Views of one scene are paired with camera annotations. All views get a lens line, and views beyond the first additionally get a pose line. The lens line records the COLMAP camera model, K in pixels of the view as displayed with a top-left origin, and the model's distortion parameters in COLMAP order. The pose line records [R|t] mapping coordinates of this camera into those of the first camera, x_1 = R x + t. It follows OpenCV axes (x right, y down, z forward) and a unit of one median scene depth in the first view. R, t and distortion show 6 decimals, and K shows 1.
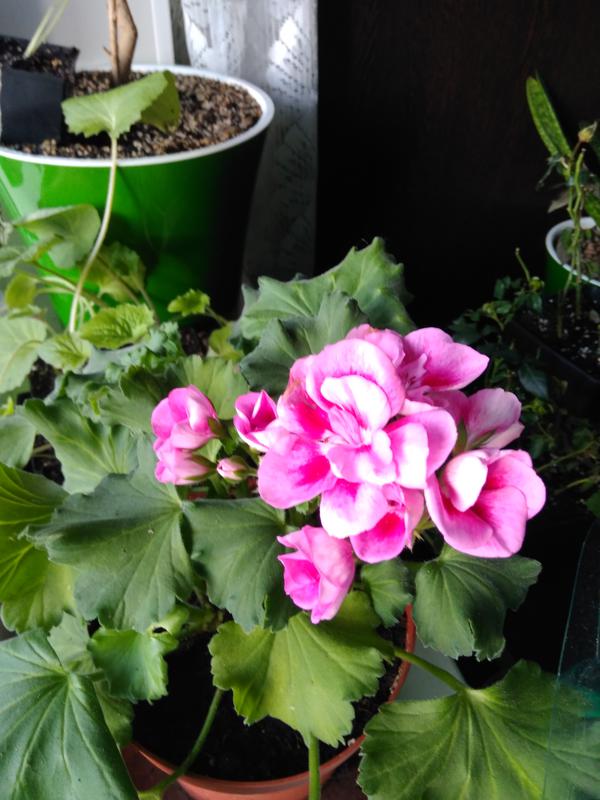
lens RADIAL K [[650.8, 0, 301.5], [0, 650.8, 398.6], [0, 0, 1]] dist [0.002575, -0.037213]
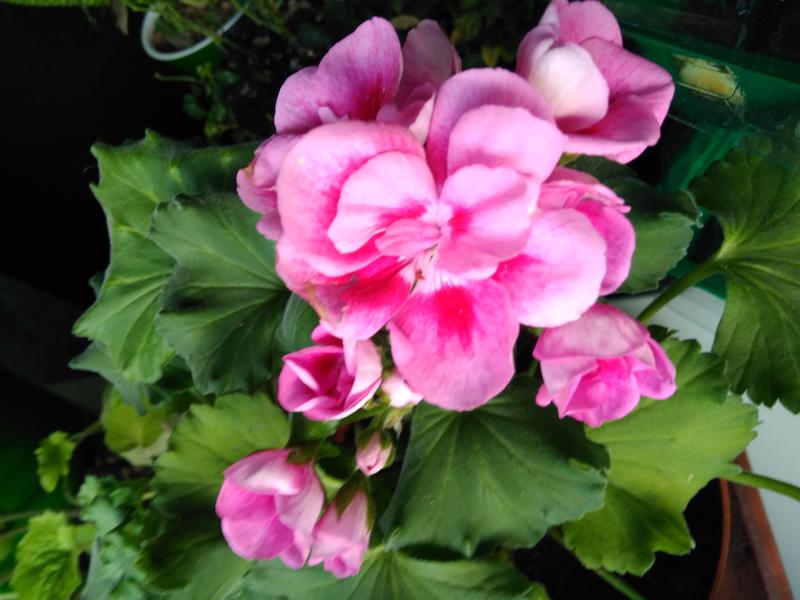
lens RADIAL K [[650.8, 0, 402.7], [0, 650.8, 302.9], [0, 0, 1]] dist [0.002575, -0.037213]
pose [[0.325880, -0.916519, 0.231936, -0.099334], [0.895726, 0.377803, 0.234393, -0.063139], [-0.302451, 0.131367, 0.944069, 0.329269]]
